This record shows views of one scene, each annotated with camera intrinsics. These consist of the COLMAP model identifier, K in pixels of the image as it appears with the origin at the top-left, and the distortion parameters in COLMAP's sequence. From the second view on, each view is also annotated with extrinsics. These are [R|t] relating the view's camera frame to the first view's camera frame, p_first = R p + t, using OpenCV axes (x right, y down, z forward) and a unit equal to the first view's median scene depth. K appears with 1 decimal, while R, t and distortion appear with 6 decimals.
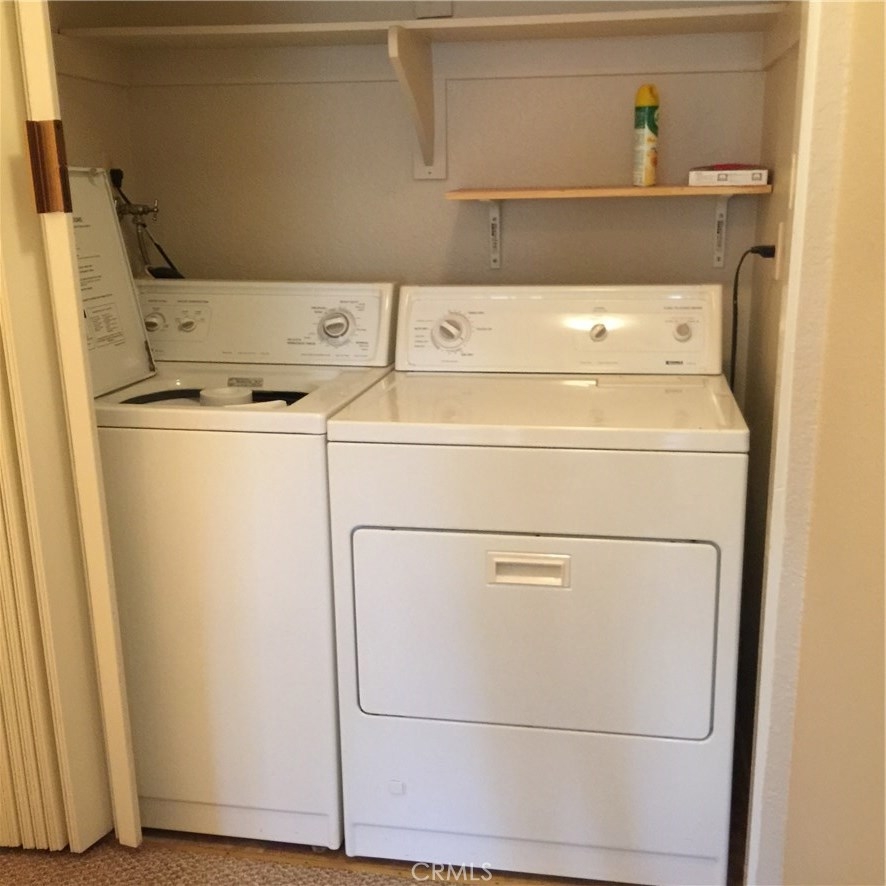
lens RADIAL K [[1012.3, 0, 443.0], [0, 1012.3, 443.0], [0, 0, 1]] dist [0.127618, -0.292633]
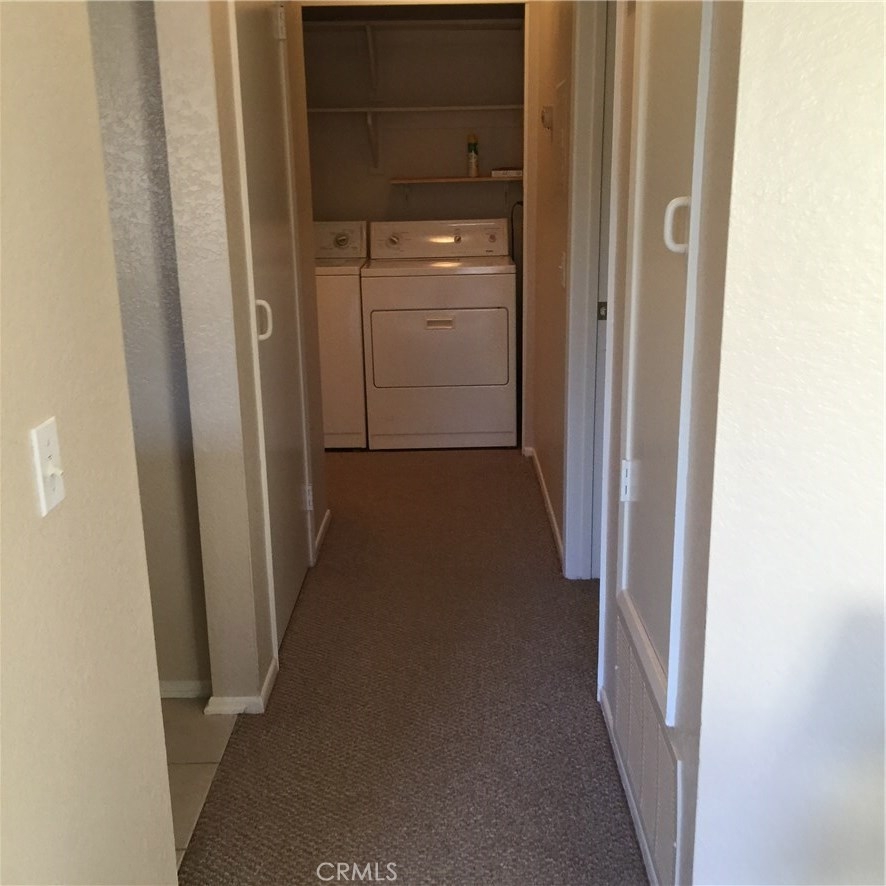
lens RADIAL K [[1012.3, 0, 443.0], [0, 1012.3, 443.0], [0, 0, 1]] dist [0.127618, -0.292633]
pose [[0.985120, -0.051001, 0.164128, -0.292780], [0.048368, 0.998629, 0.020001, 0.314047], [-0.164923, -0.011765, 0.986236, -1.329383]]
